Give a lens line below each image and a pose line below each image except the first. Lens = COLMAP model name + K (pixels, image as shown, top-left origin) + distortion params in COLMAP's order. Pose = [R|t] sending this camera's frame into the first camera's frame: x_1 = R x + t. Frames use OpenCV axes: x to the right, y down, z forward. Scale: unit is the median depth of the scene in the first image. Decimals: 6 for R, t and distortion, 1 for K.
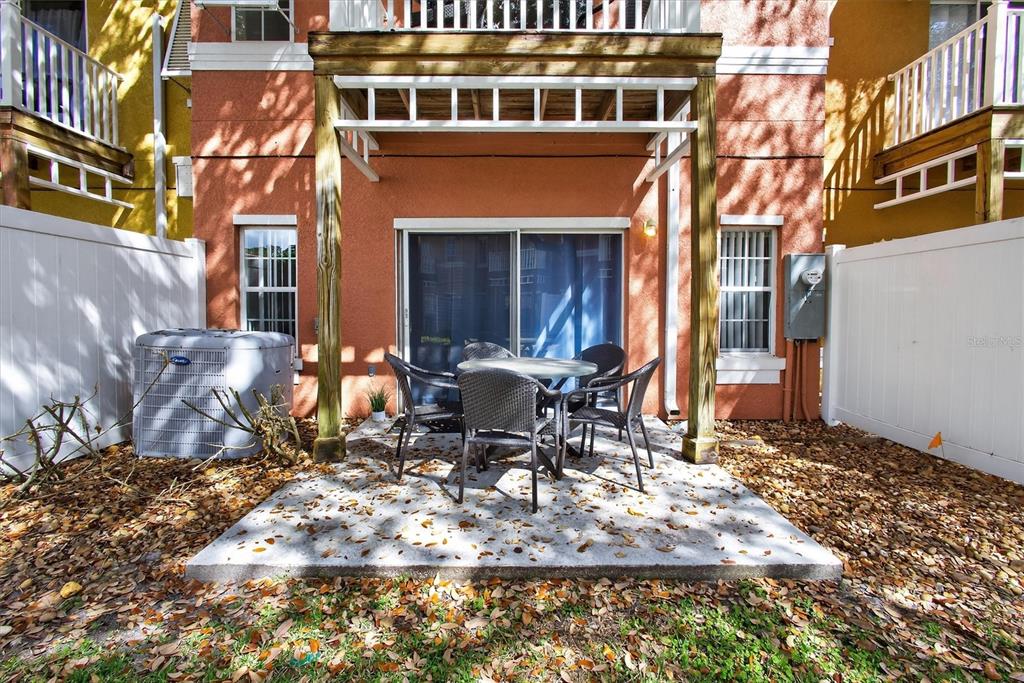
lens RADIAL K [[456.1, 0, 510.1], [0, 456.1, 313.8], [0, 0, 1]] dist [-0.003085, -0.000202]
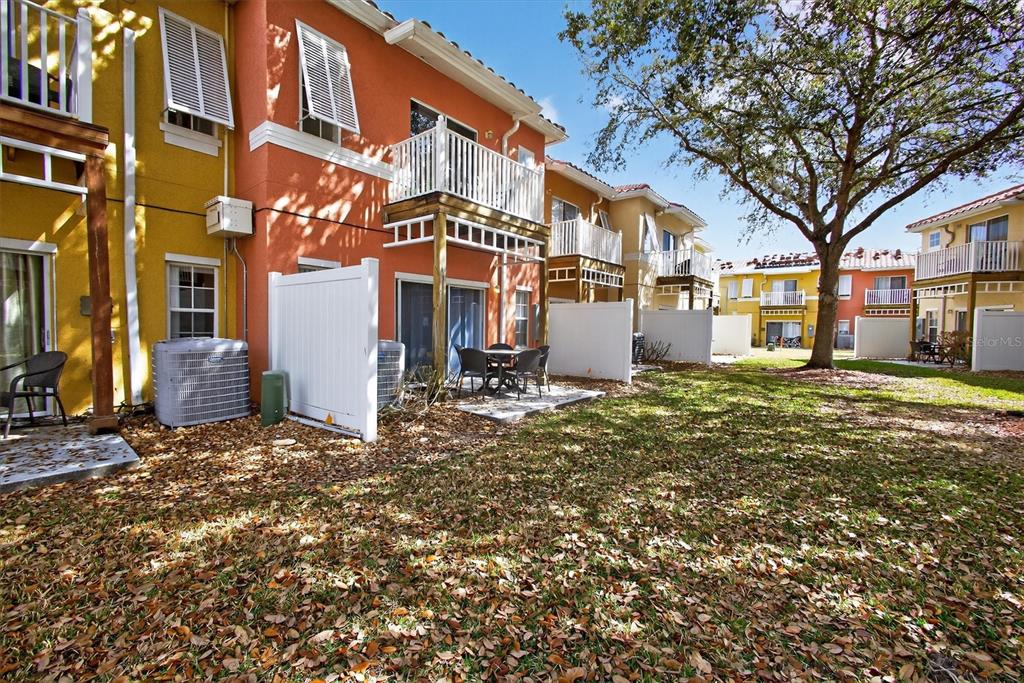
lens RADIAL K [[439.8, 0, 510.4], [0, 439.8, 331.6], [0, 0, 1]] dist [-0.002723, 0.000309]
pose [[0.630990, 0.000420, 0.775791, -1.237402], [-0.014091, 0.999841, 0.010919, -0.012532], [-0.775663, -0.017822, 0.630896, -0.347956]]
